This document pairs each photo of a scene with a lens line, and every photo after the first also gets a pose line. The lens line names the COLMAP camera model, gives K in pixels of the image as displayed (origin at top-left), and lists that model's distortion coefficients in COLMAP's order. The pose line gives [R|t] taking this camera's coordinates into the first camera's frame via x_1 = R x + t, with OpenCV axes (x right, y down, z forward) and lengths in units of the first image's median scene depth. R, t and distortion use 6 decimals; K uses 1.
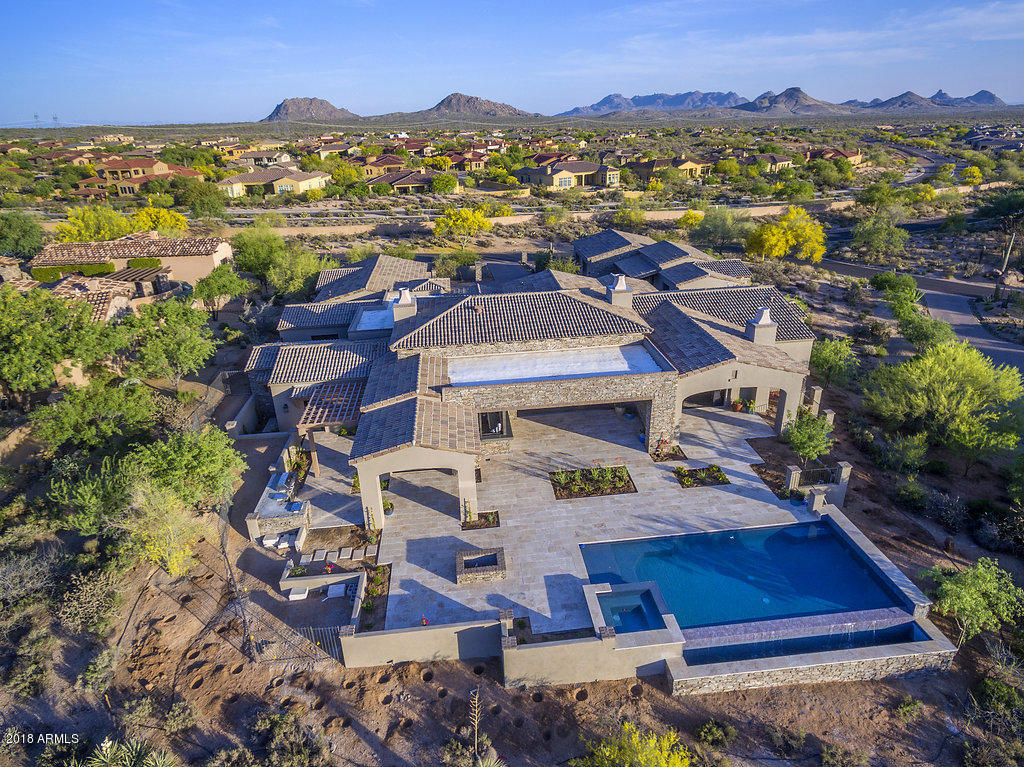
lens RADIAL K [[606.3, 0, 512.0], [0, 606.3, 383.5], [0, 0, 1]] dist [0.011917, 0.000945]
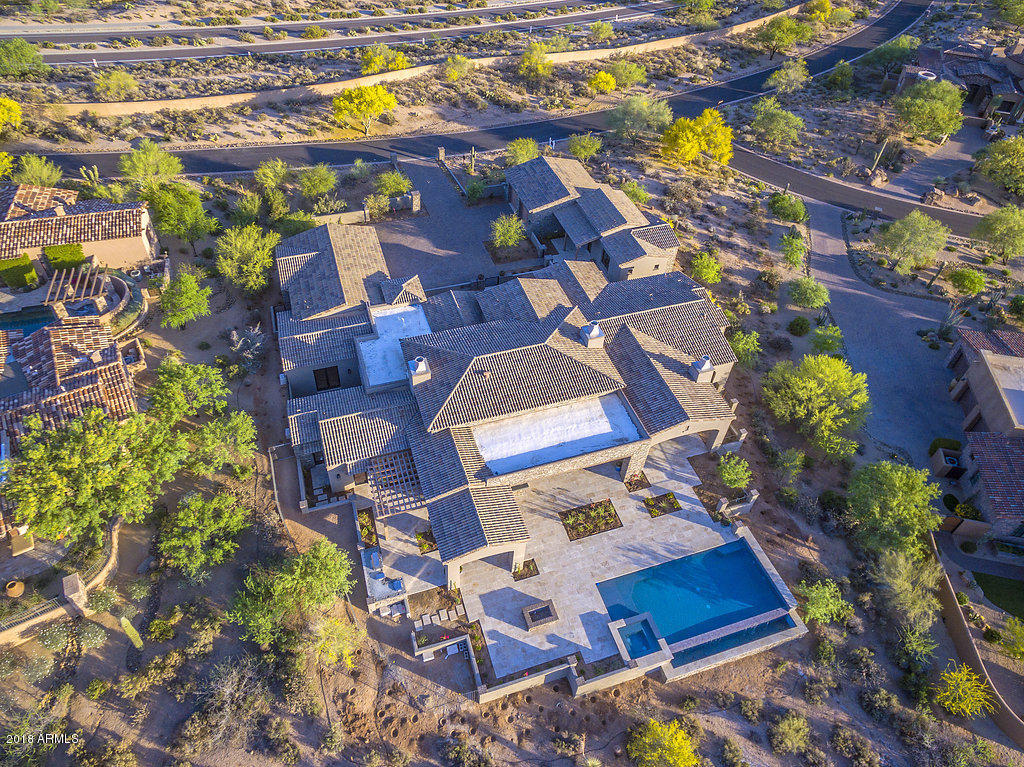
lens RADIAL K [[655.0, 0, 512.0], [0, 655.0, 383.5], [0, 0, 1]] dist [0.007196, 0.001072]
pose [[0.974546, -0.100865, 0.200214, -0.374185], [0.021217, 0.930557, 0.365531, -0.812180], [-0.223180, -0.351979, 0.909011, -0.271256]]
